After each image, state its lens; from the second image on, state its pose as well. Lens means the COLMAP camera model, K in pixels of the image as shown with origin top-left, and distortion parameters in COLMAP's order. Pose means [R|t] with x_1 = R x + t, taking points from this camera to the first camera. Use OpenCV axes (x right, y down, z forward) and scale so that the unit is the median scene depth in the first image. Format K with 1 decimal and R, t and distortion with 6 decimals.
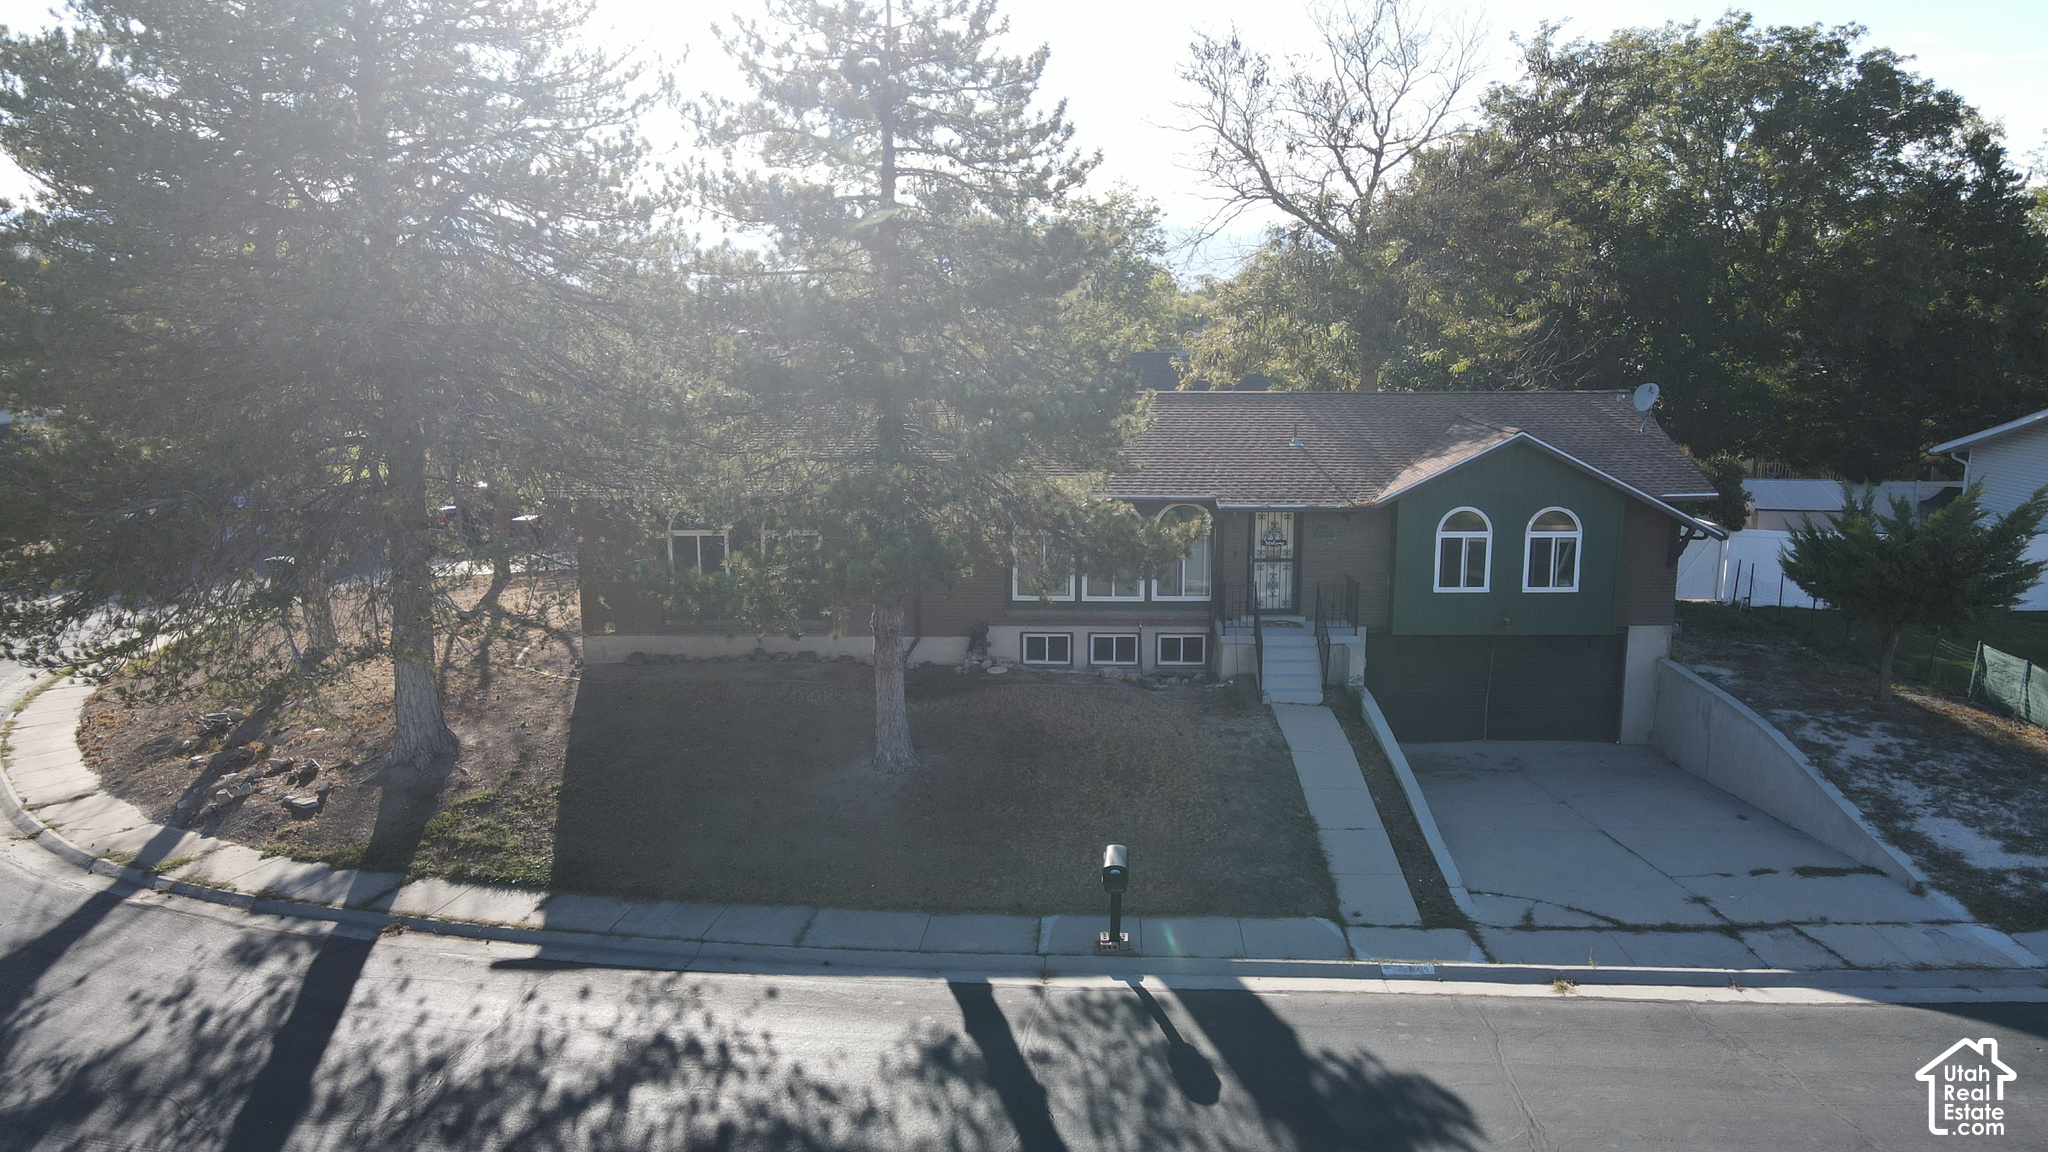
lens RADIAL K [[1512.3, 0, 995.2], [0, 1512.3, 542.2], [0, 0, 1]] dist [0.009501, 0.009629]
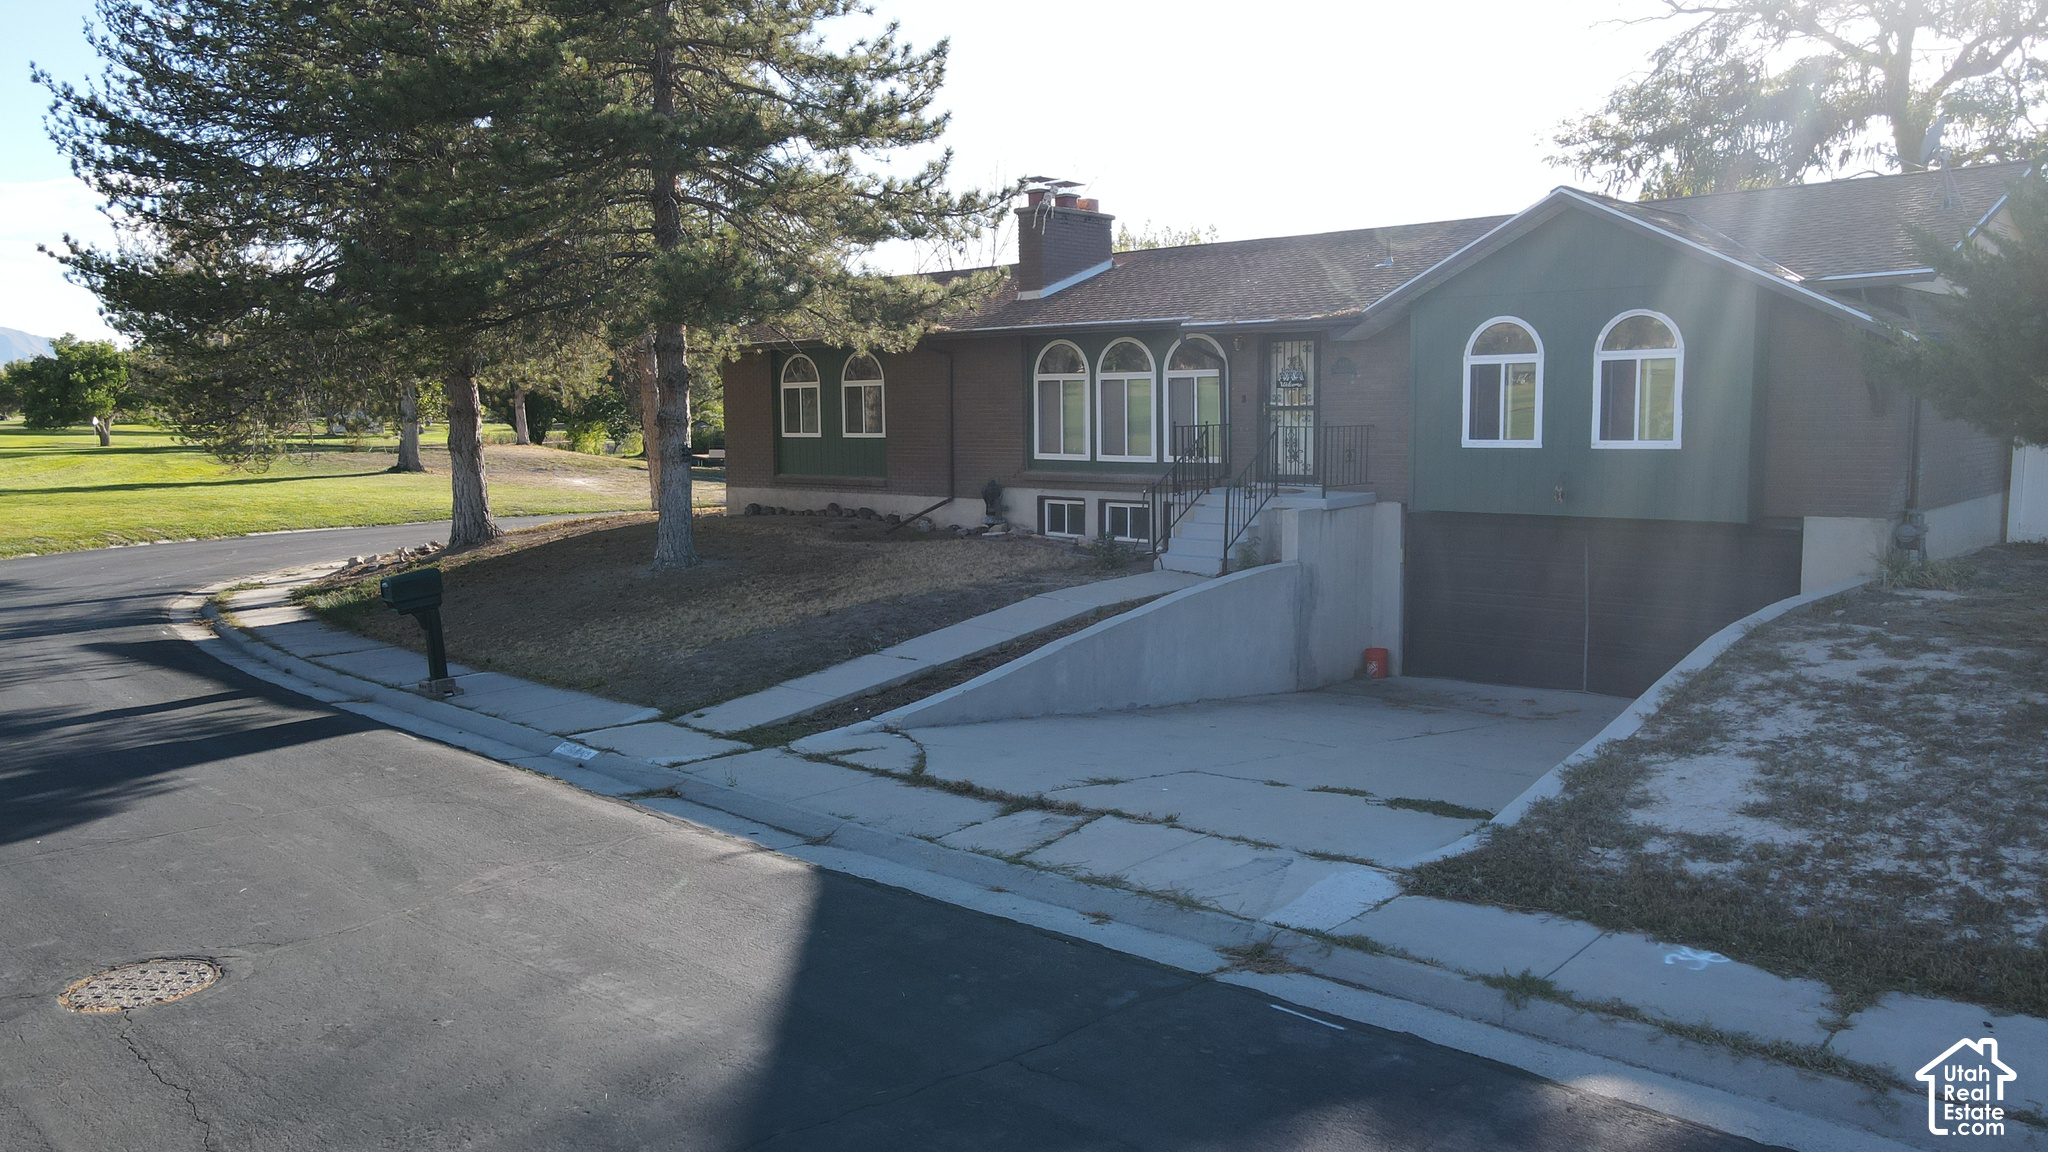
lens RADIAL K [[1473.8, 0, 1016.8], [0, 1473.8, 572.1], [0, 0, 1]] dist [0.009261, 0.005760]
pose [[0.752761, 0.067209, -0.654854, 0.818108], [-0.095025, 0.995450, -0.007067, 0.160017], [0.651400, 0.067547, 0.755722, 0.525204]]
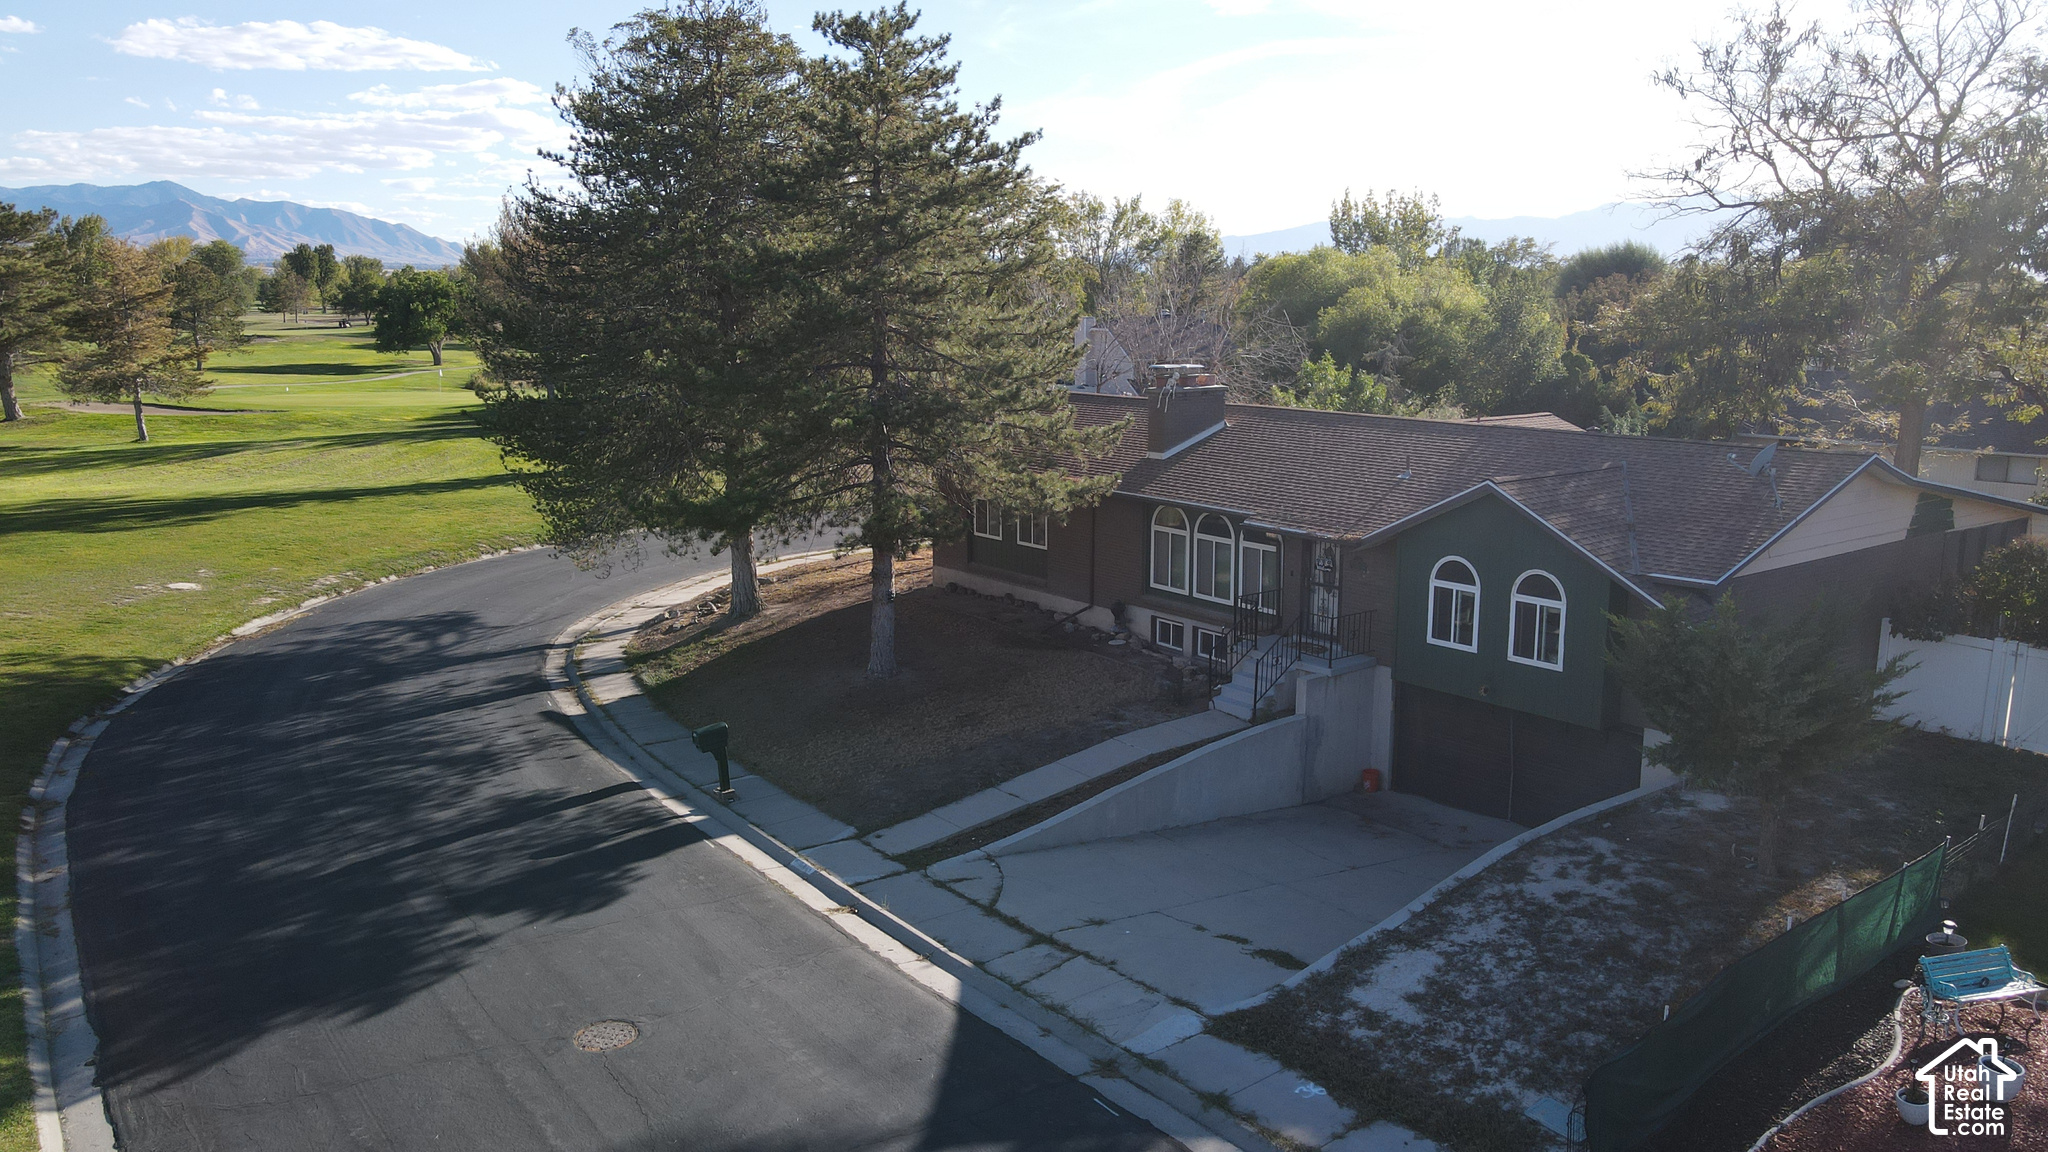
lens RADIAL K [[1471.9, 0, 1024.0], [0, 1471.9, 576.0], [0, 0, 1]] dist [0.000989, 0.001700]
pose [[0.631927, 0.146384, -0.761078, 1.169677], [-0.121424, 0.988574, 0.089320, -0.084502], [0.765457, 0.035969, 0.642481, 0.301292]]
